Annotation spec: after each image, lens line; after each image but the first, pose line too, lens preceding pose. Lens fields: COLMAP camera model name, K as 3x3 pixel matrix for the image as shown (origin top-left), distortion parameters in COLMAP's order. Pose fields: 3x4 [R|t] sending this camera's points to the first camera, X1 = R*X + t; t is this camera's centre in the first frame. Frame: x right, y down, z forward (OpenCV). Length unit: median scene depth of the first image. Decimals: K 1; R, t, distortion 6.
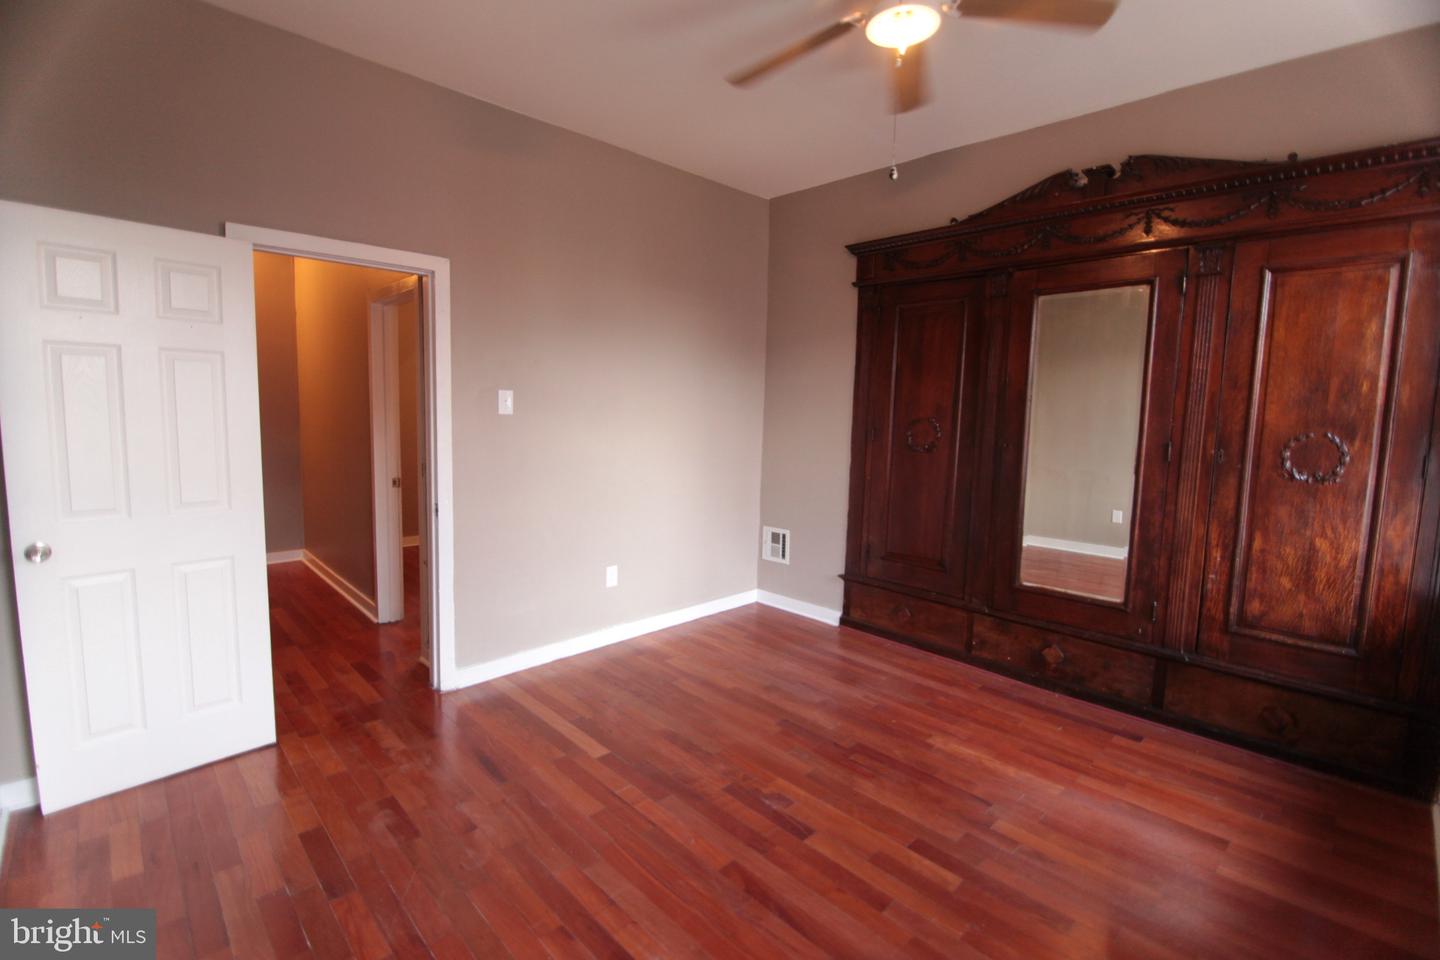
lens RADIAL K [[647.8, 0, 718.6], [0, 647.8, 472.7], [0, 0, 1]] dist [-0.000557, -0.009171]
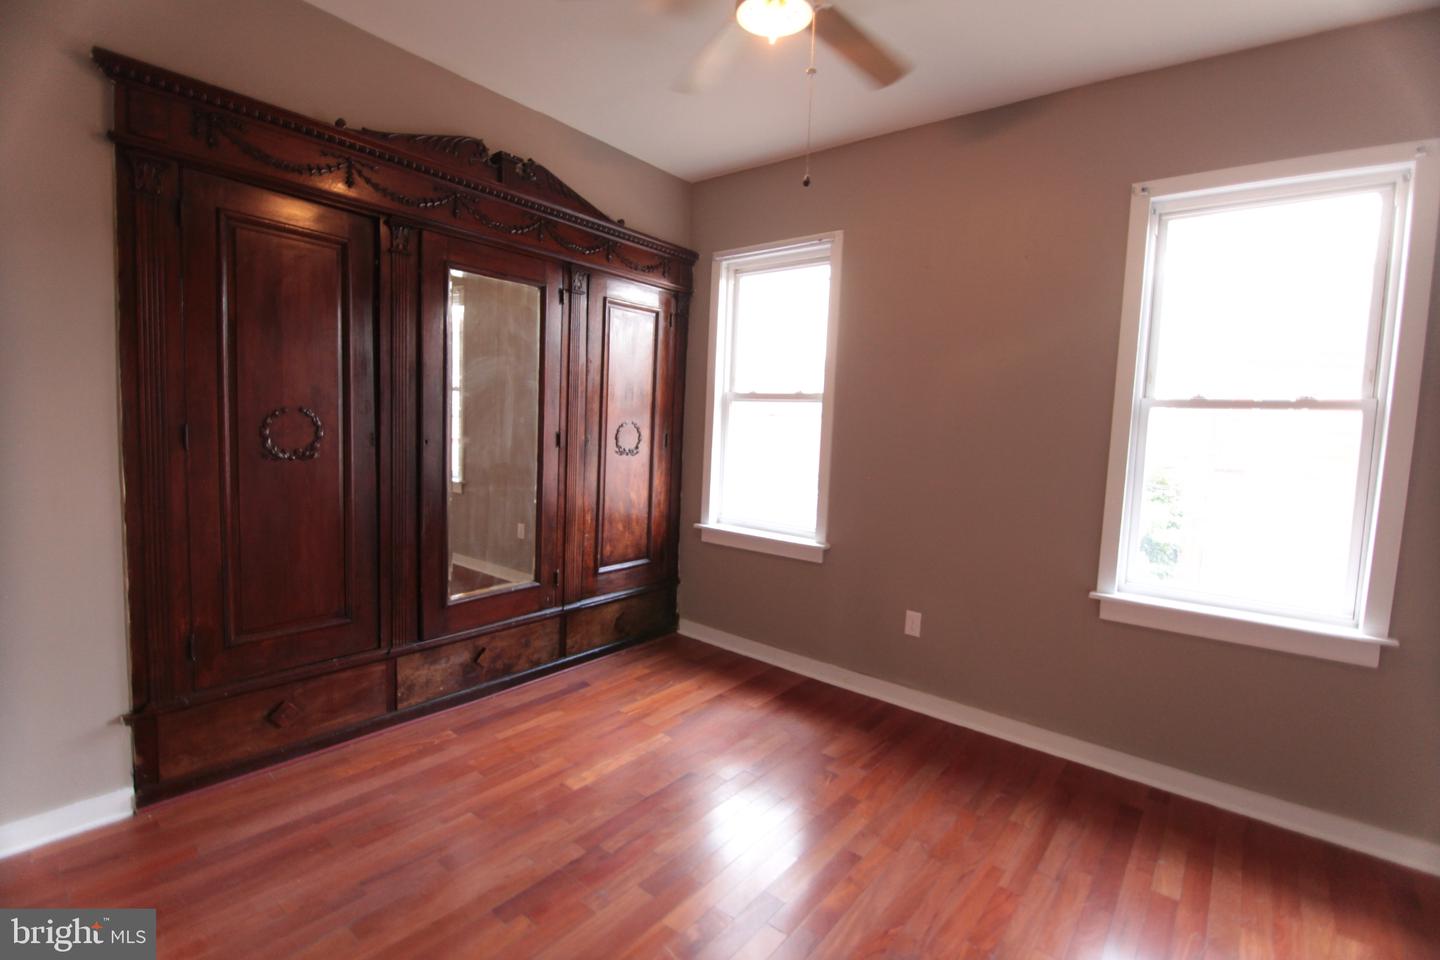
lens RADIAL K [[647.8, 0, 718.6], [0, 647.8, 472.7], [0, 0, 1]] dist [-0.000557, -0.009171]
pose [[-0.116949, -0.104076, 0.987670, -0.460498], [0.060649, 0.991889, 0.111702, -0.078921], [-0.991284, 0.072965, -0.109689, 0.796299]]
